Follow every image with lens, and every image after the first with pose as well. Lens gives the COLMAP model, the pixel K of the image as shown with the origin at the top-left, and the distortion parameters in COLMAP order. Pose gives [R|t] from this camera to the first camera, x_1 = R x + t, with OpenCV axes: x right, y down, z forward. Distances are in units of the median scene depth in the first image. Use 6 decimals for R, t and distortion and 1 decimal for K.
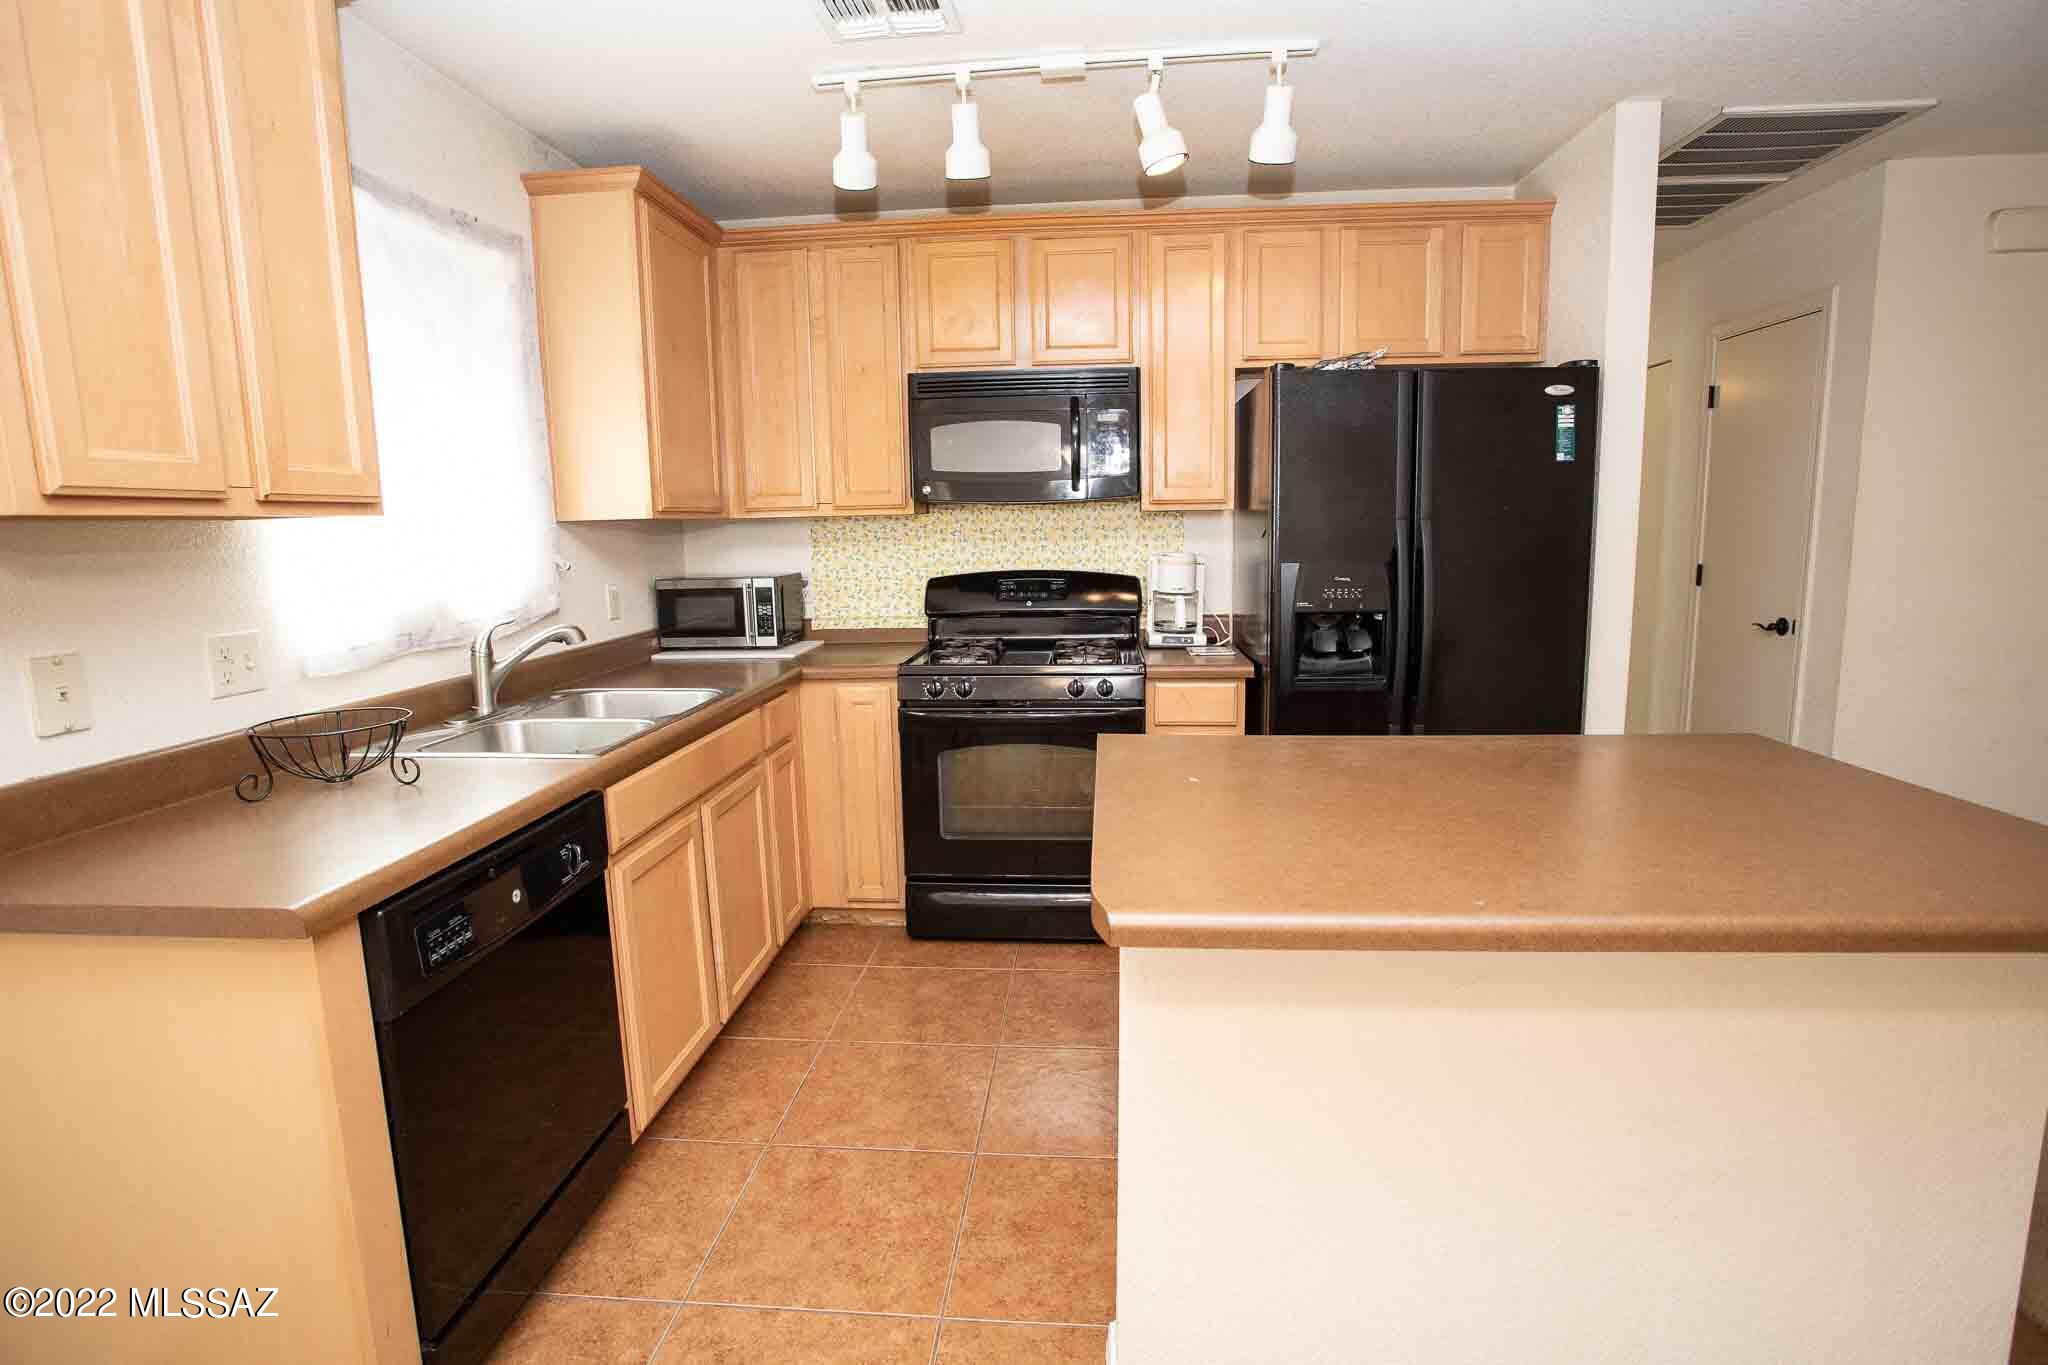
lens RADIAL K [[993.2, 0, 1025.2], [0, 993.2, 672.7], [0, 0, 1]] dist [-0.041837, 0.000906]
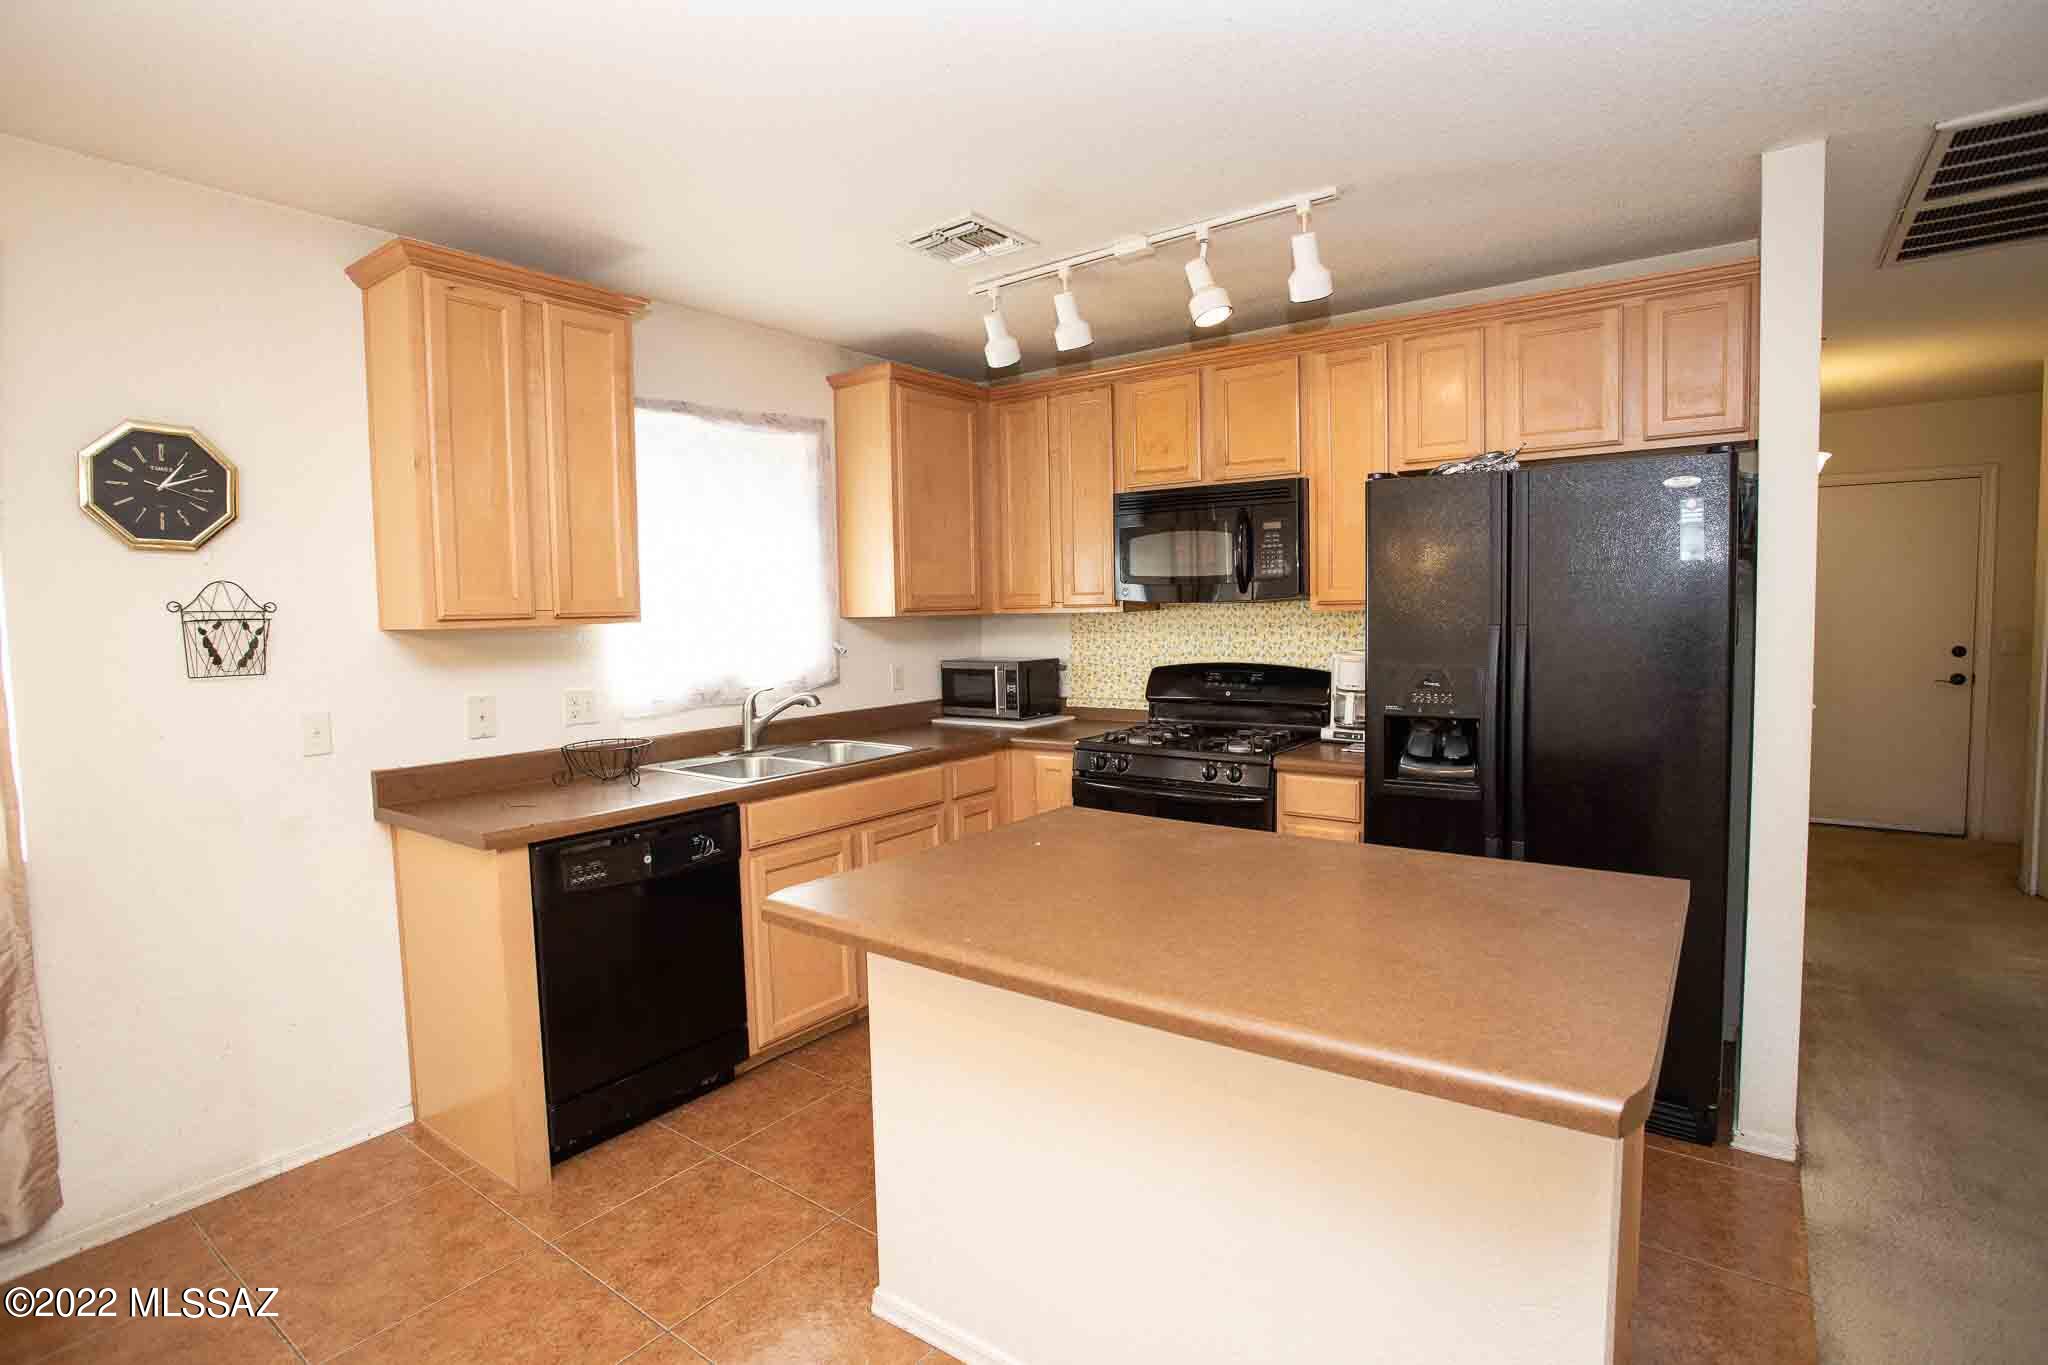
lens RADIAL K [[993.2, 0, 1014.1], [0, 993.2, 678.3], [0, 0, 1]] dist [-0.041837, 0.000906]
pose [[0.850552, 0.039470, -0.524407, 0.434944], [-0.075454, 0.996021, -0.047415, -0.019886], [0.520450, 0.079897, 0.850146, -0.050207]]
